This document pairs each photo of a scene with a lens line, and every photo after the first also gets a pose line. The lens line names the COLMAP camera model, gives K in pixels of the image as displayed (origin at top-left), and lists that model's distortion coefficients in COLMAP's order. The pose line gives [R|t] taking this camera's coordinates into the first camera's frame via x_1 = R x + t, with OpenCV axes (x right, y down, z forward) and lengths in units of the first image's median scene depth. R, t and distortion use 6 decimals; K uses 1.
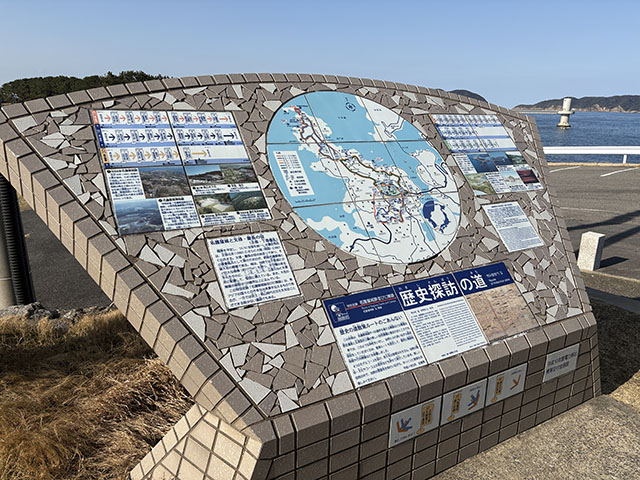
lens RADIAL K [[492.0, 0, 319.2], [0, 492.0, 240.1], [0, 0, 1]] dist [0.030737, -0.025451]
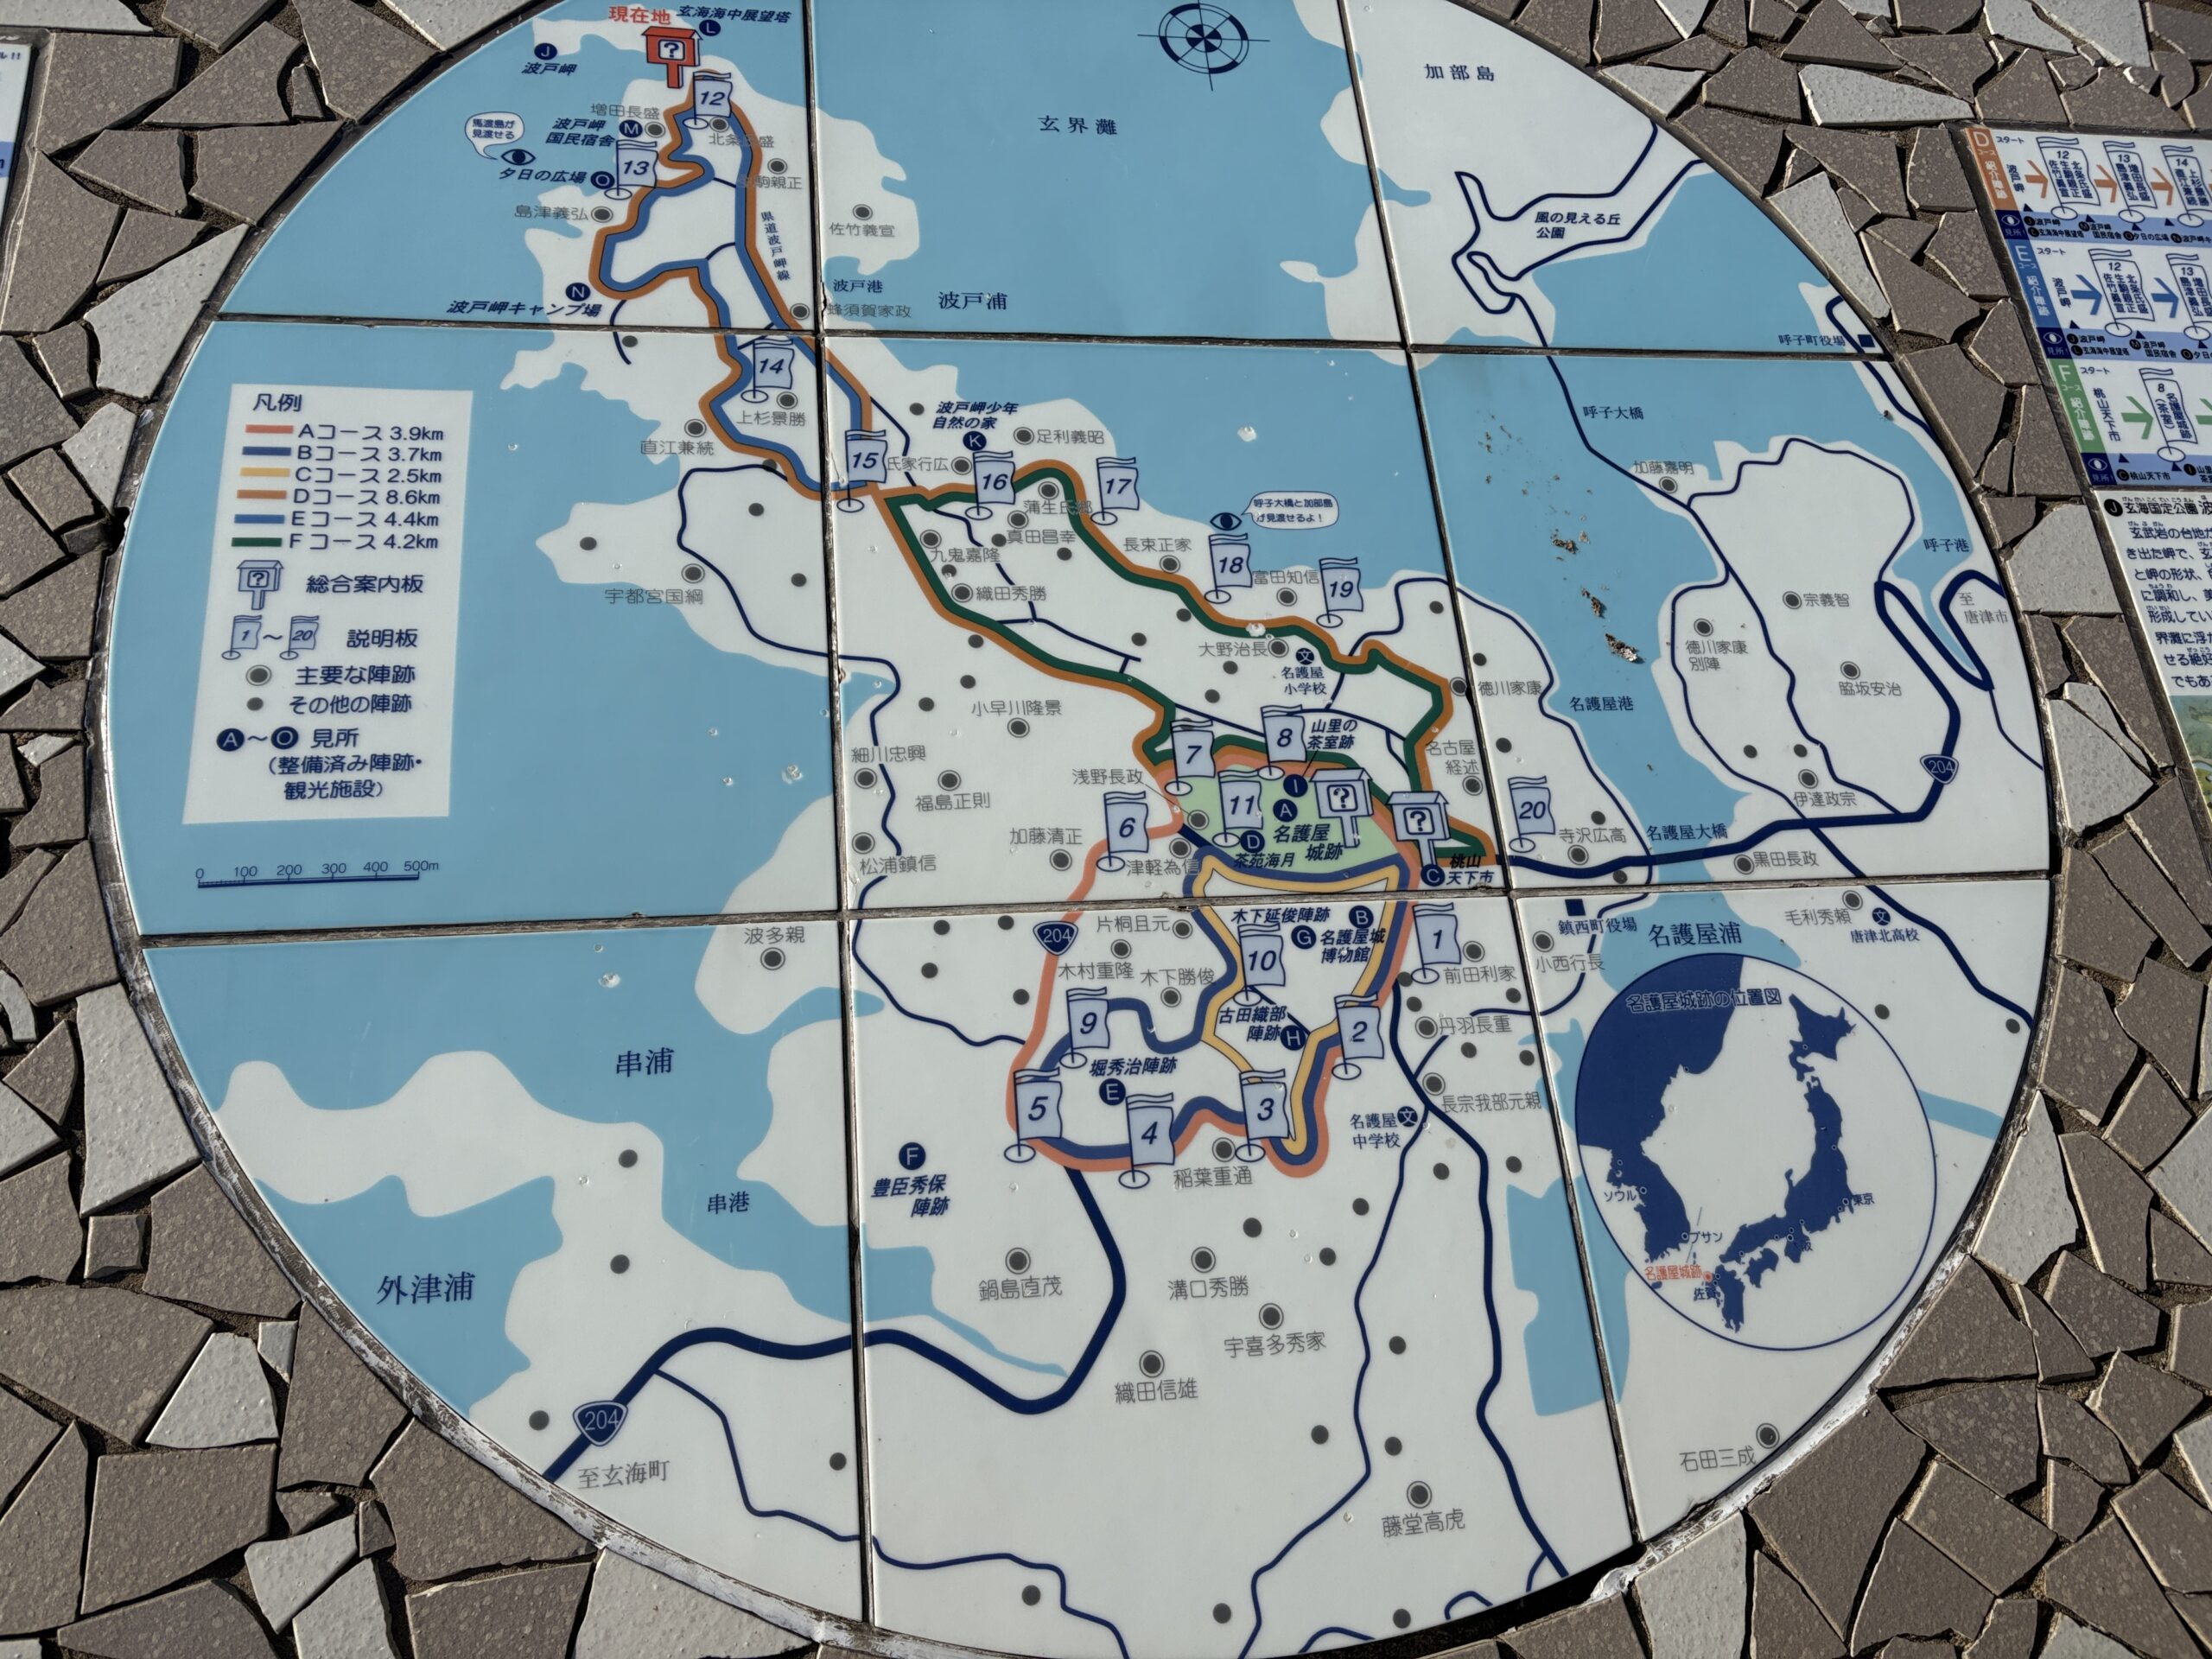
lens RADIAL K [[1700.6, 0, 1109.3], [0, 1700.6, 830.5], [0, 0, 1]] dist [0.030737, -0.025451]
pose [[0.932995, 0.154467, -0.325054, 0.229352], [-0.116762, 0.984269, 0.132591, -0.144211], [0.340421, -0.085753, 0.936354, 0.639718]]
